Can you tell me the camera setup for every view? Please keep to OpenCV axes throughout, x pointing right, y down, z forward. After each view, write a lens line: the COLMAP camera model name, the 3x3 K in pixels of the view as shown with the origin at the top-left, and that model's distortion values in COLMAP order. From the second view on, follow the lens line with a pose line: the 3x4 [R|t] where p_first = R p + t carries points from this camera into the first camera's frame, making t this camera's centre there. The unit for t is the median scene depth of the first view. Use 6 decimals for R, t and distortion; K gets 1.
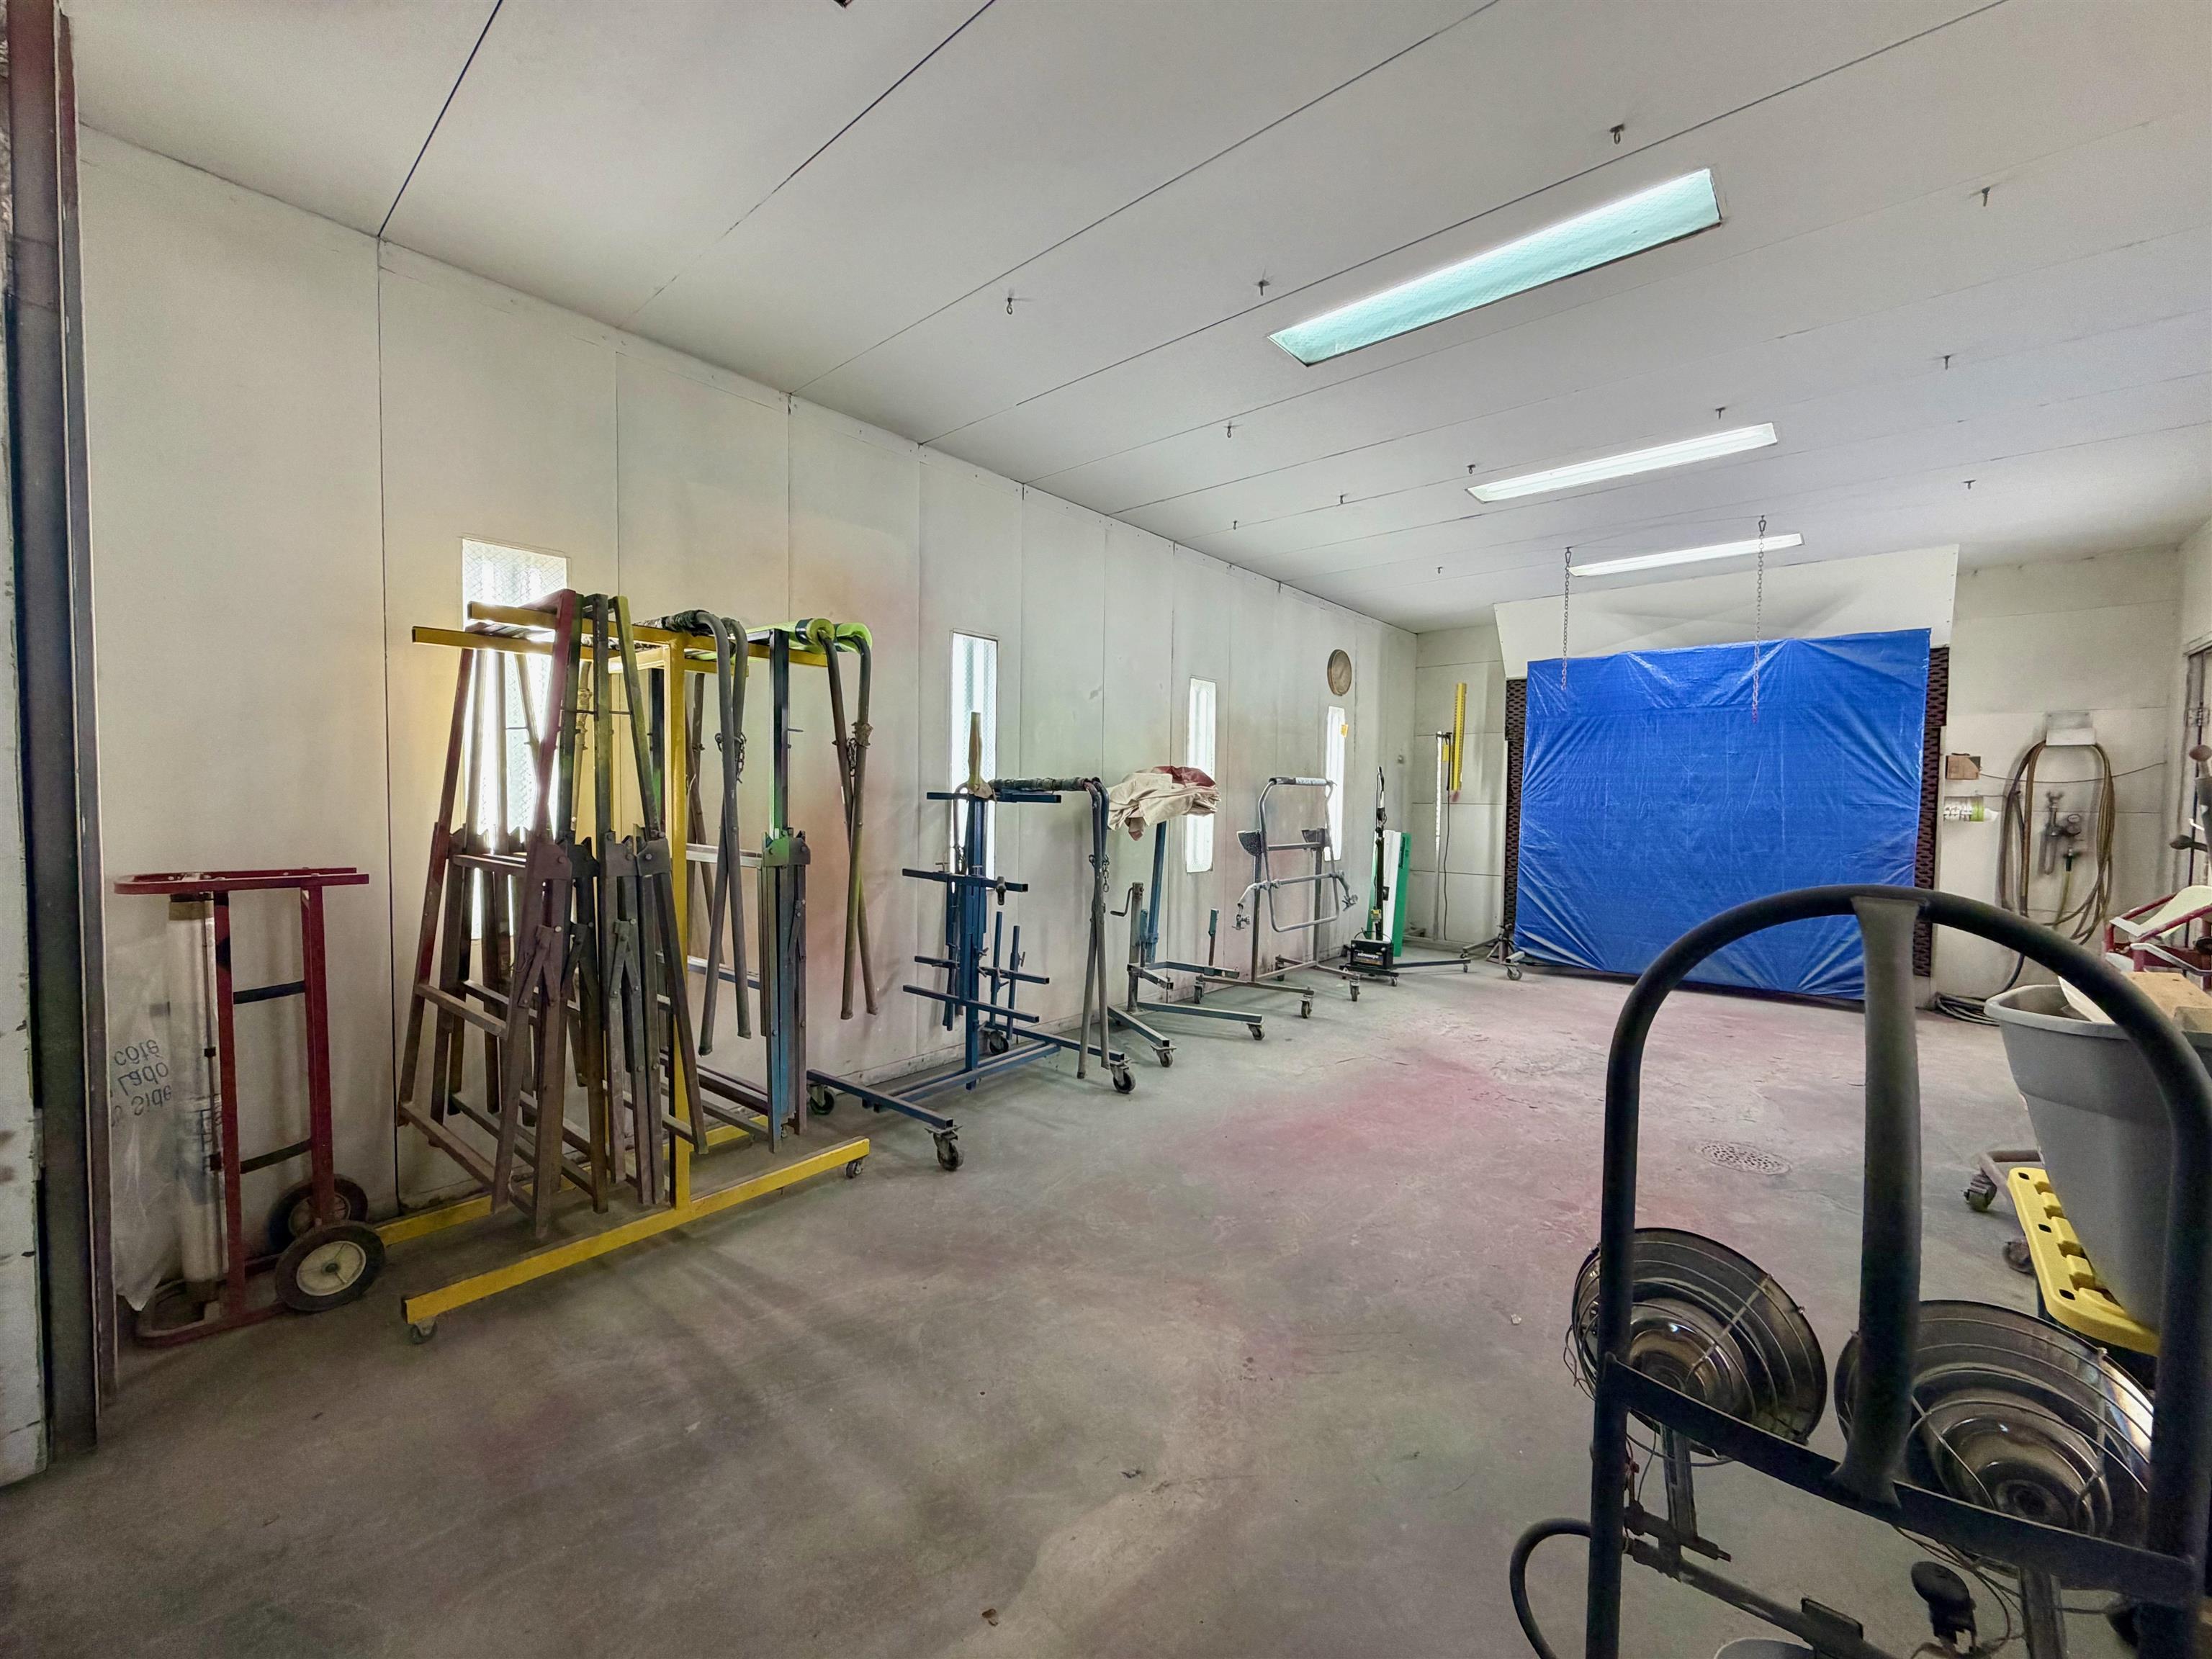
lens RADIAL K [[881.7, 0, 1100.9], [0, 881.7, 832.7], [0, 0, 1]] dist [-0.001468, 0.000342]
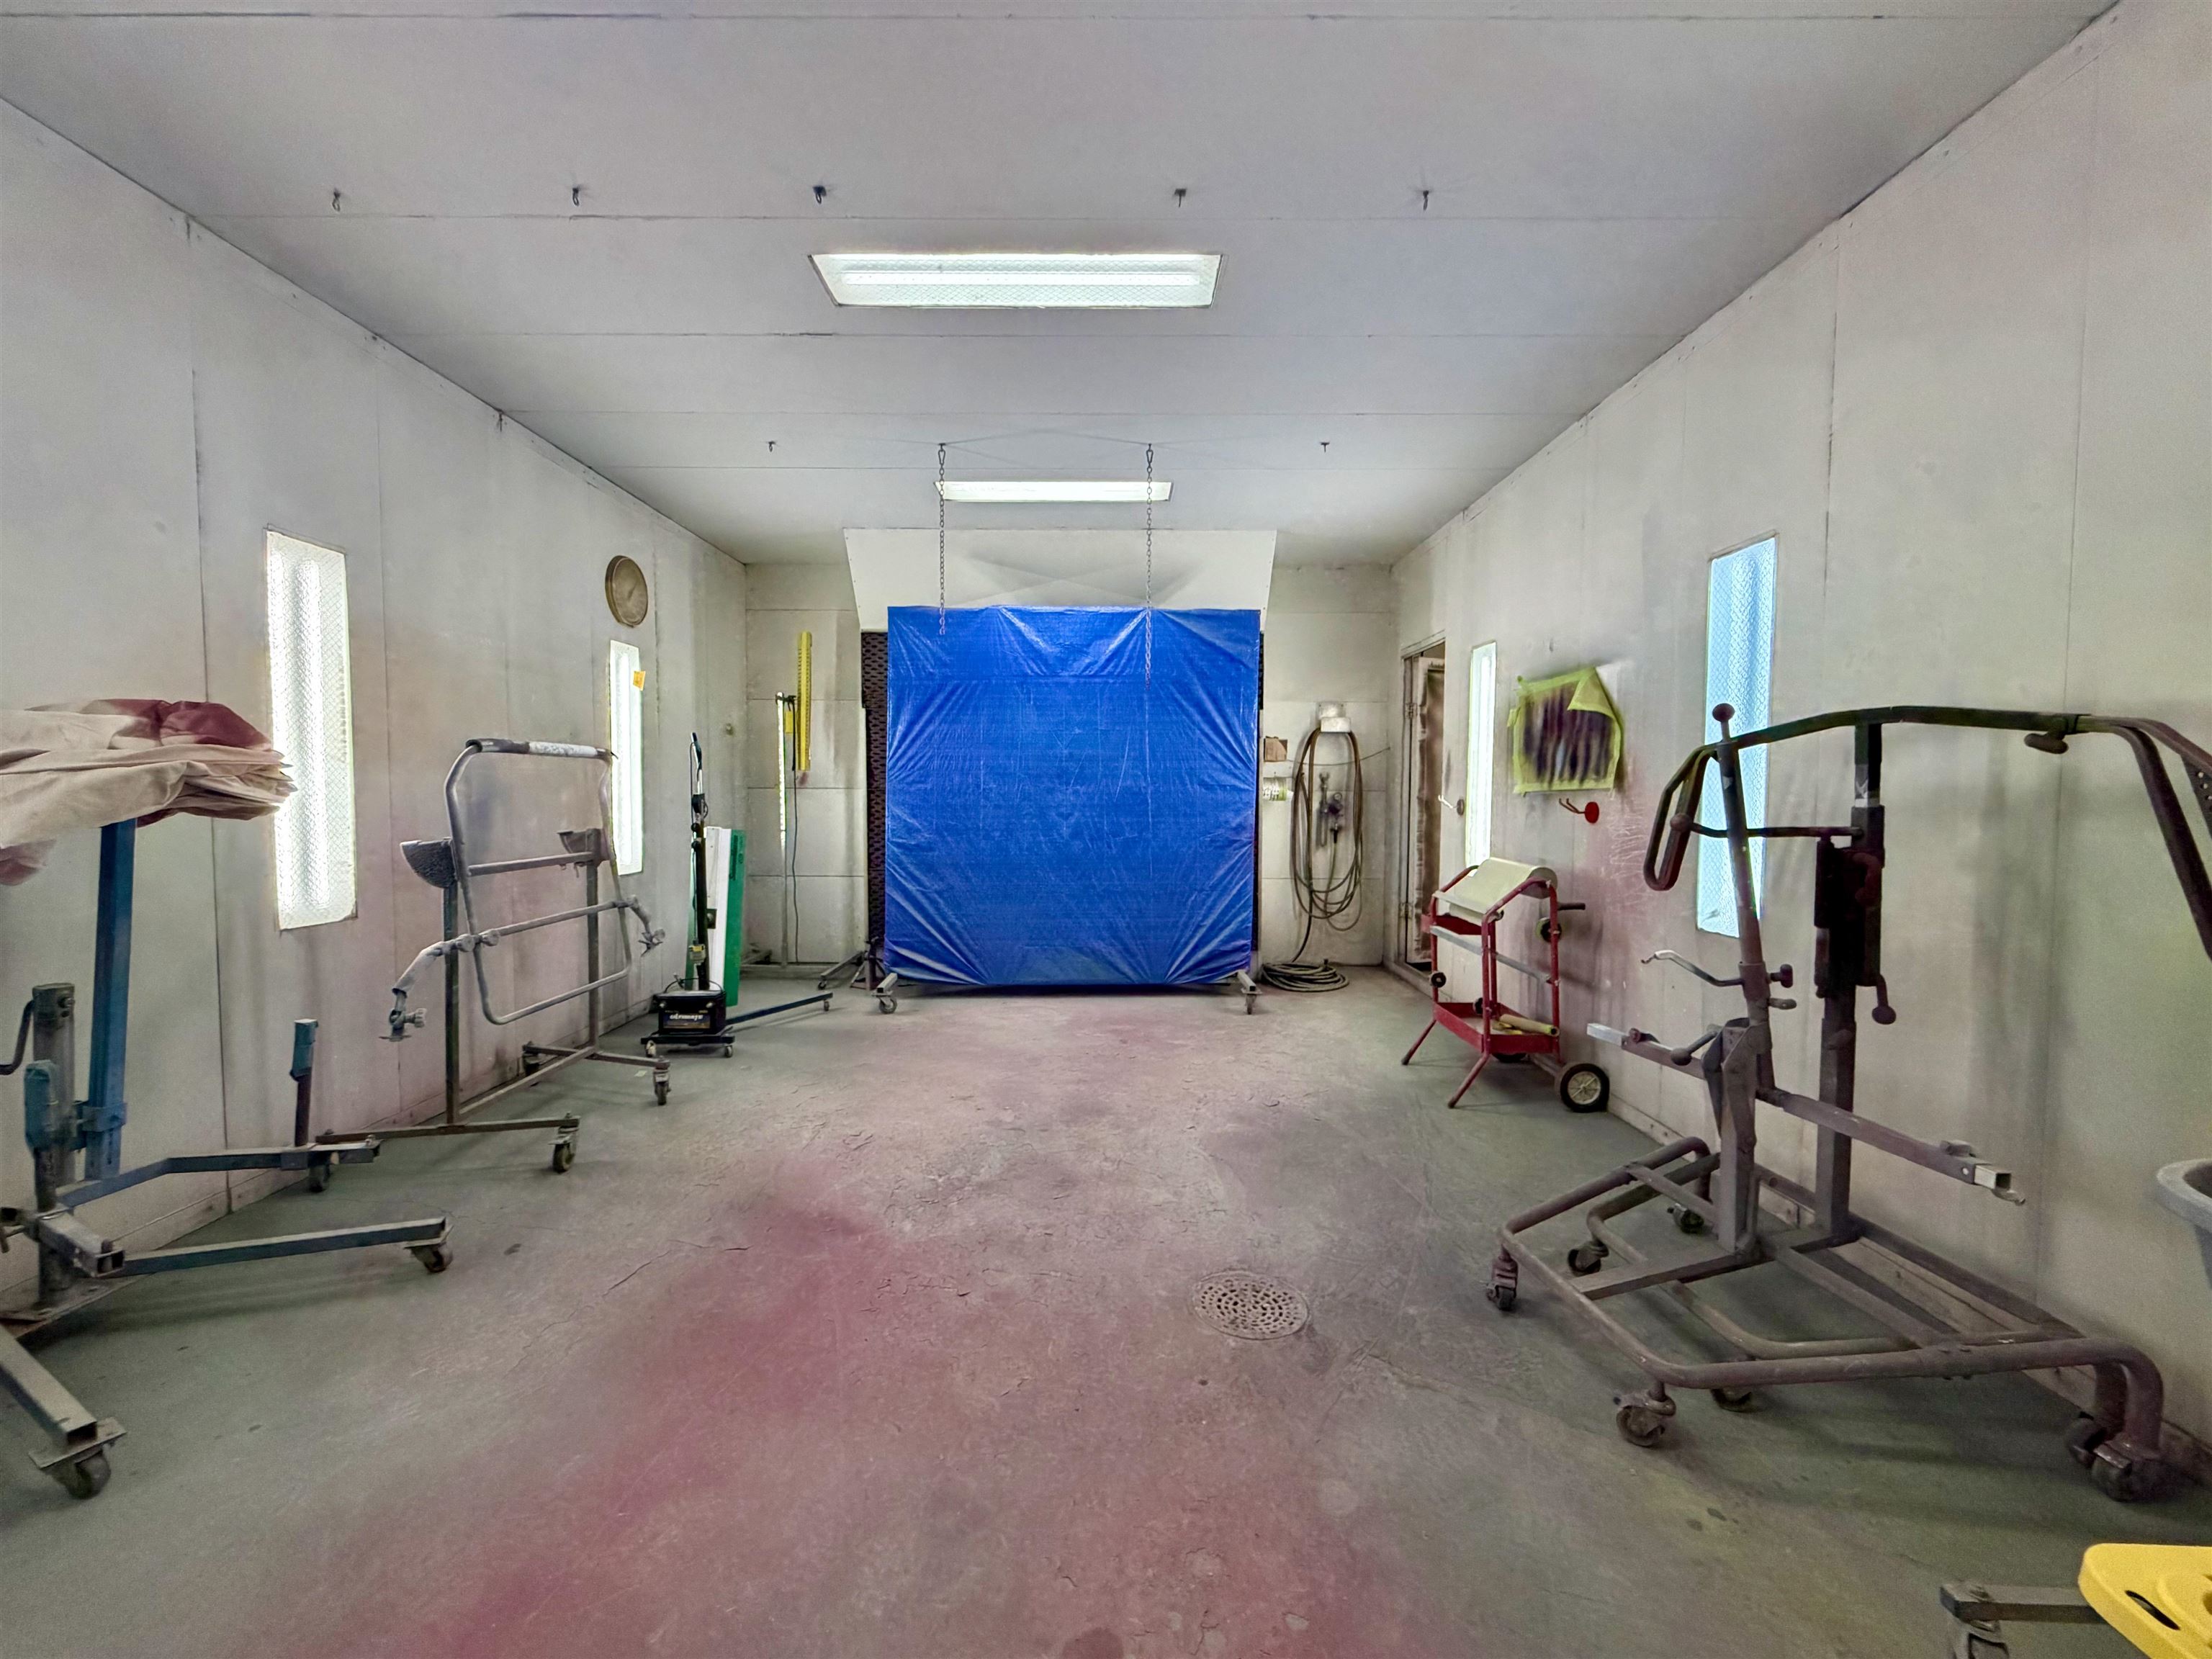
lens RADIAL K [[881.7, 0, 1100.9], [0, 881.7, 832.7], [0, 0, 1]] dist [-0.001468, 0.000342]
pose [[0.755659, -0.039388, 0.653780, 0.123896], [0.029614, 0.999224, 0.025971, -0.008073], [-0.654296, -0.000264, 0.756239, 0.329620]]
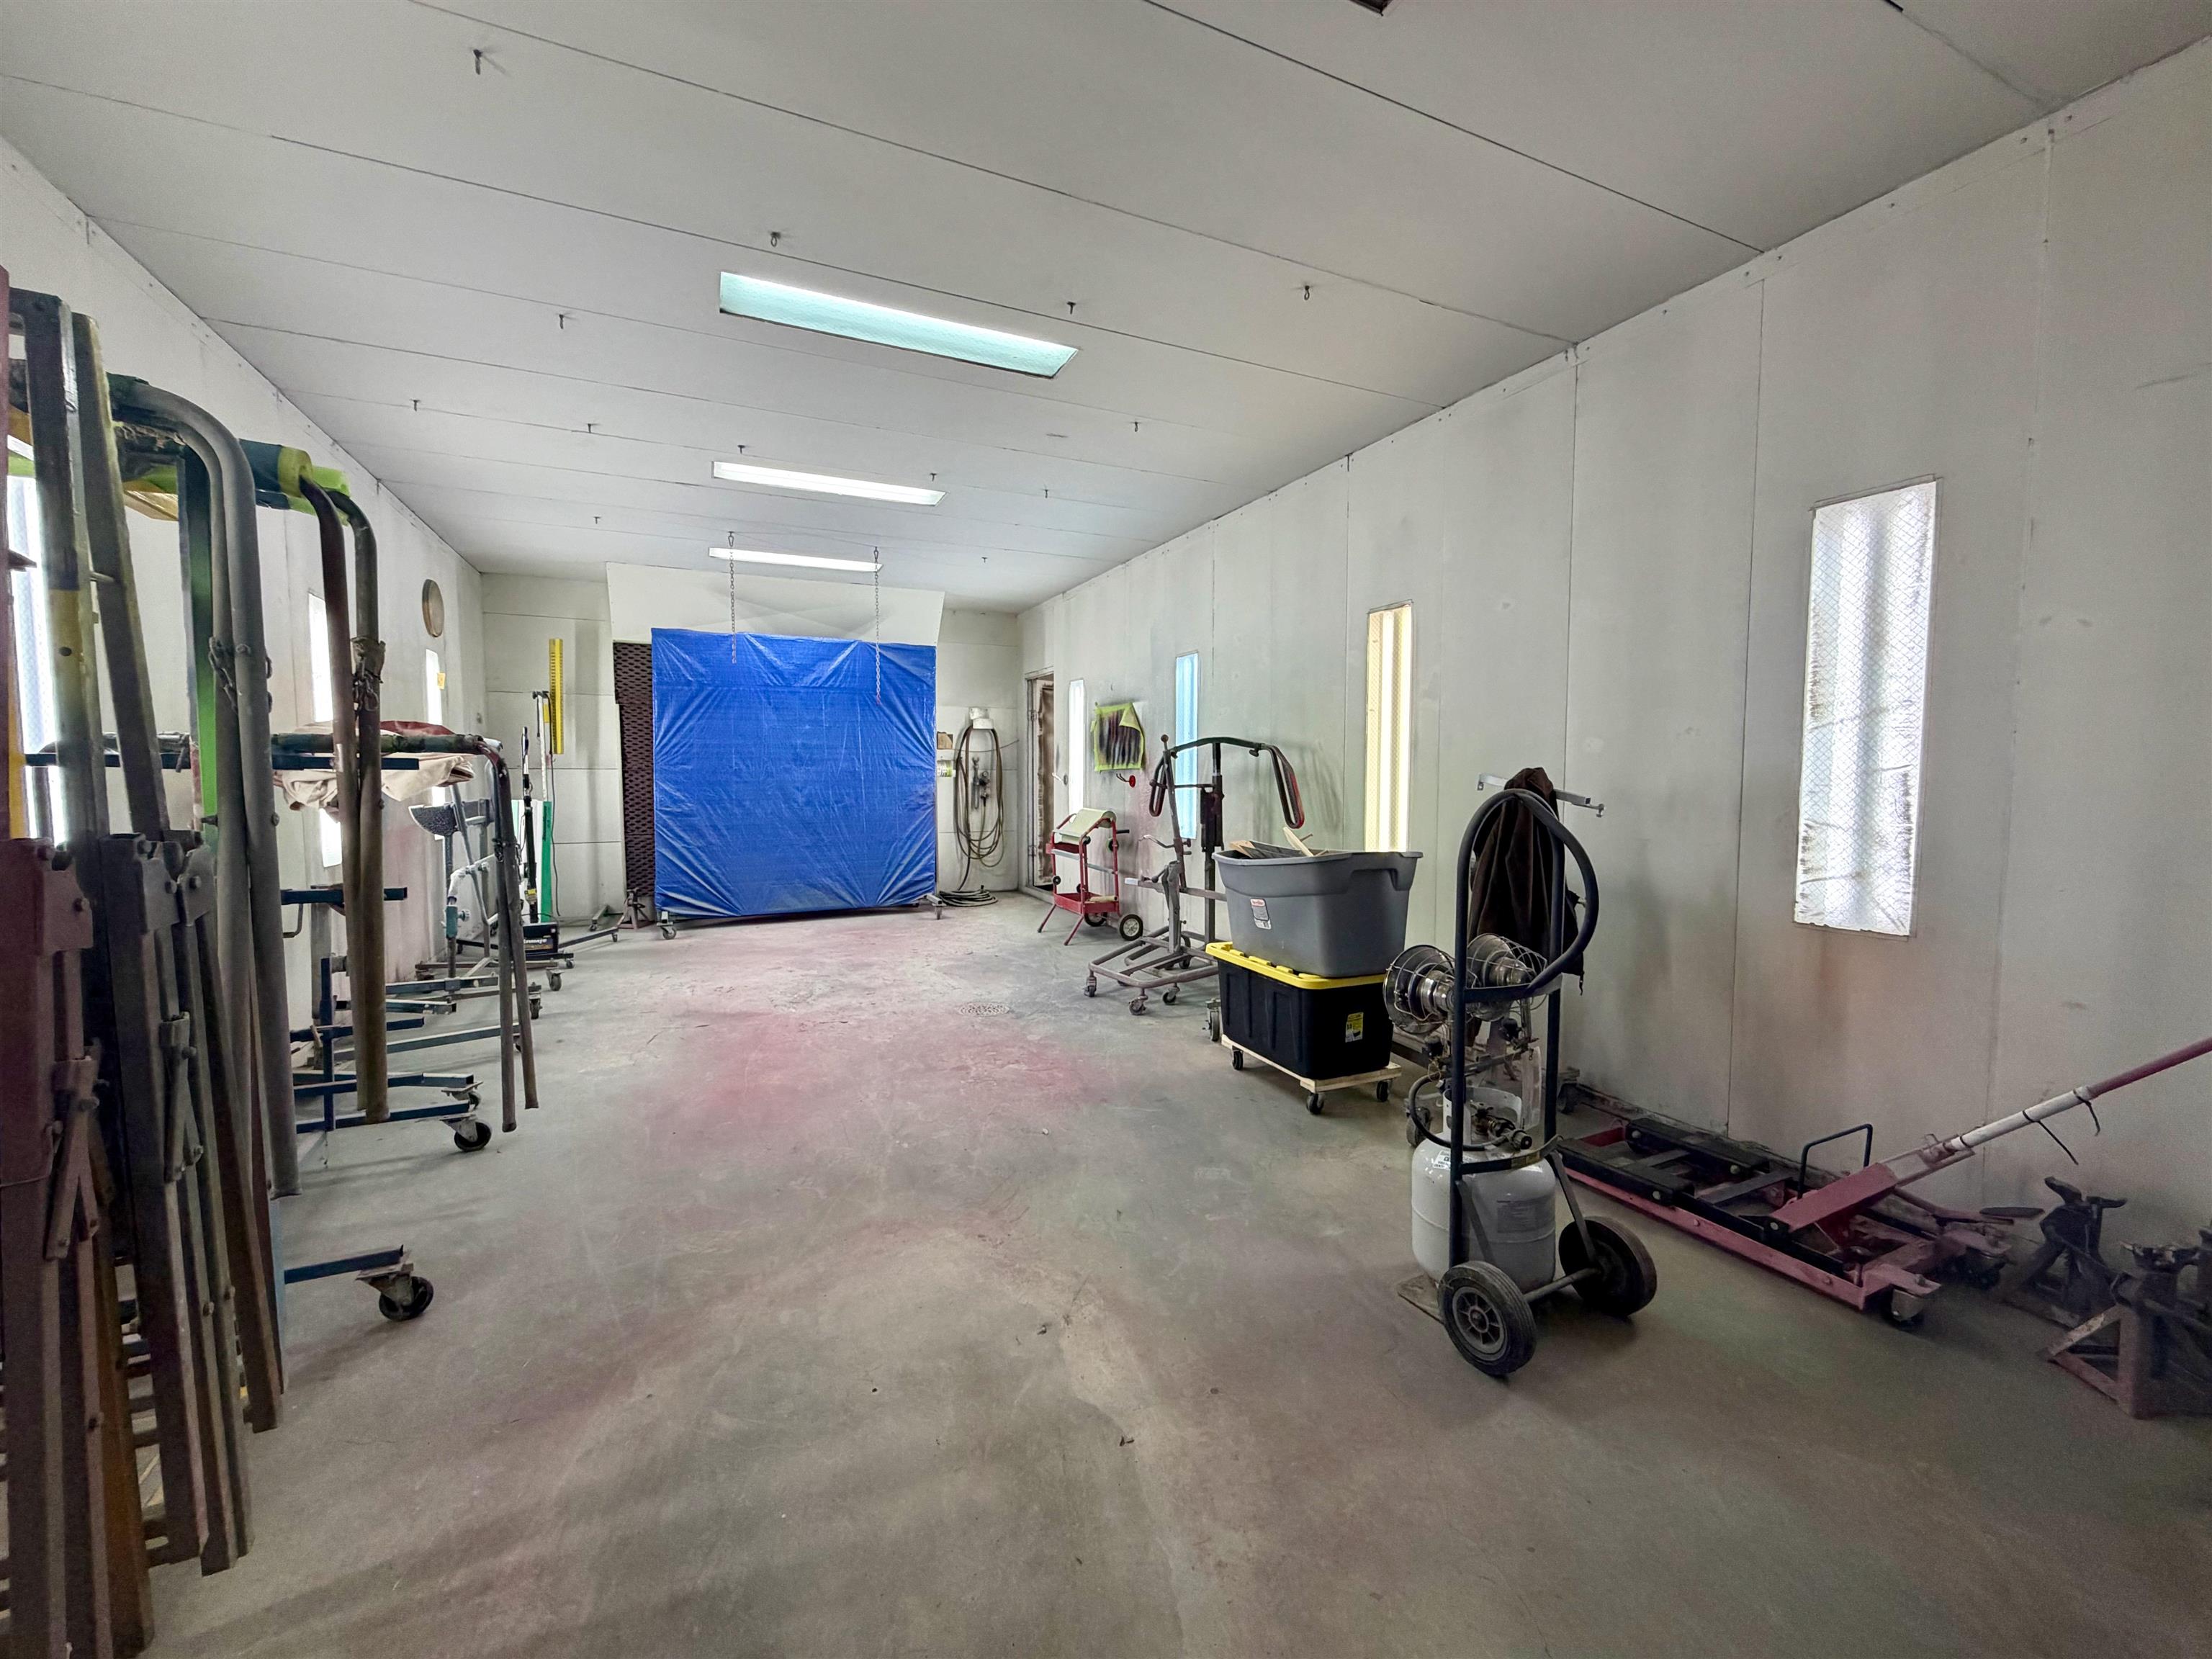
lens RADIAL K [[881.7, 0, 1100.9], [0, 881.7, 832.7], [0, 0, 1]] dist [-0.001468, 0.000342]
pose [[0.411361, -0.075090, 0.908374, -0.288202], [0.038425, 0.997143, 0.065028, -0.005206], [-0.910662, 0.008154, 0.413072, 0.129106]]
